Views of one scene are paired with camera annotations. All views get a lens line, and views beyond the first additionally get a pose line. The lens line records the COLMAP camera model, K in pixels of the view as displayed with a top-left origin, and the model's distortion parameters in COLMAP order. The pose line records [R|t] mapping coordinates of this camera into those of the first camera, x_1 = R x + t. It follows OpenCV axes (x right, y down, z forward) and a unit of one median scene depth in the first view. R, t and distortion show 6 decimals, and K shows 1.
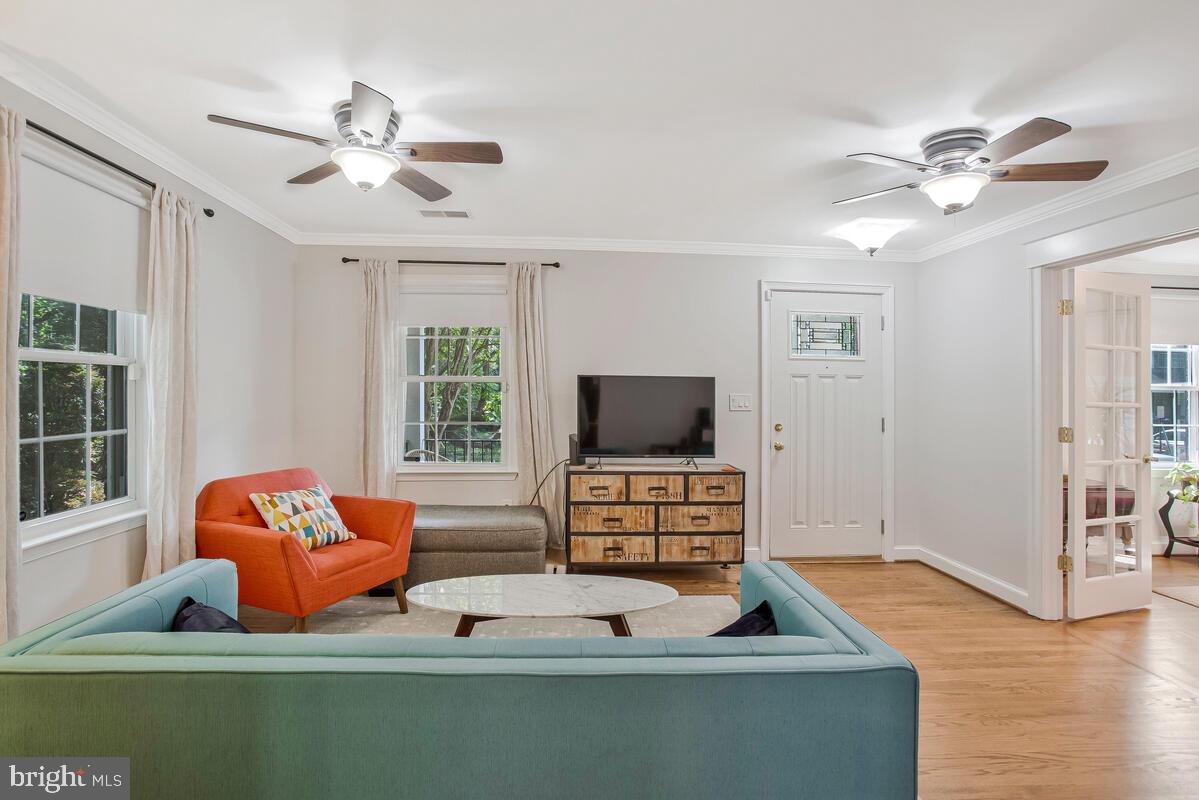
lens RADIAL K [[619.7, 0, 590.2], [0, 619.7, 373.2], [0, 0, 1]] dist [-0.057383, 0.022765]
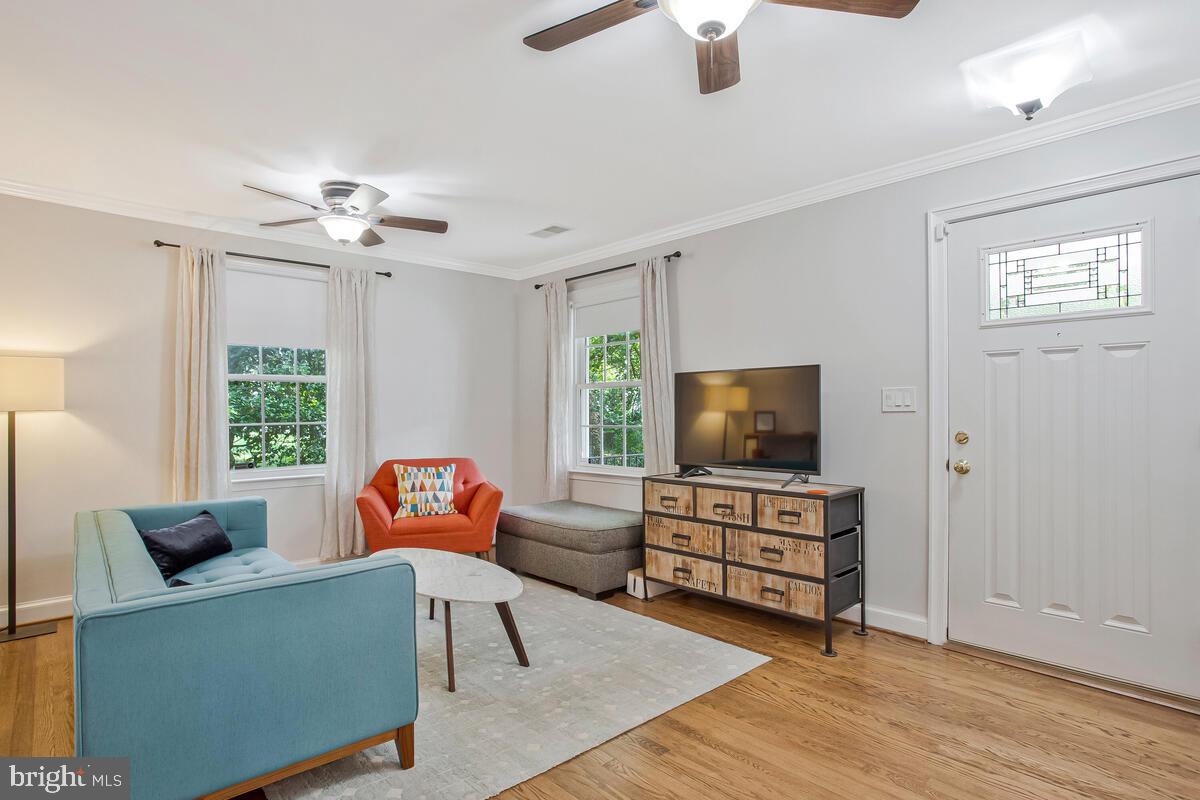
lens RADIAL K [[636.6, 0, 570.2], [0, 636.6, 415.4], [0, 0, 1]] dist [-0.020261, 0.004319]
pose [[0.610897, -0.010542, -0.791640, 0.651193], [0.038139, 0.999142, 0.016126, 0.045529], [0.790791, -0.040043, 0.610775, 0.333335]]
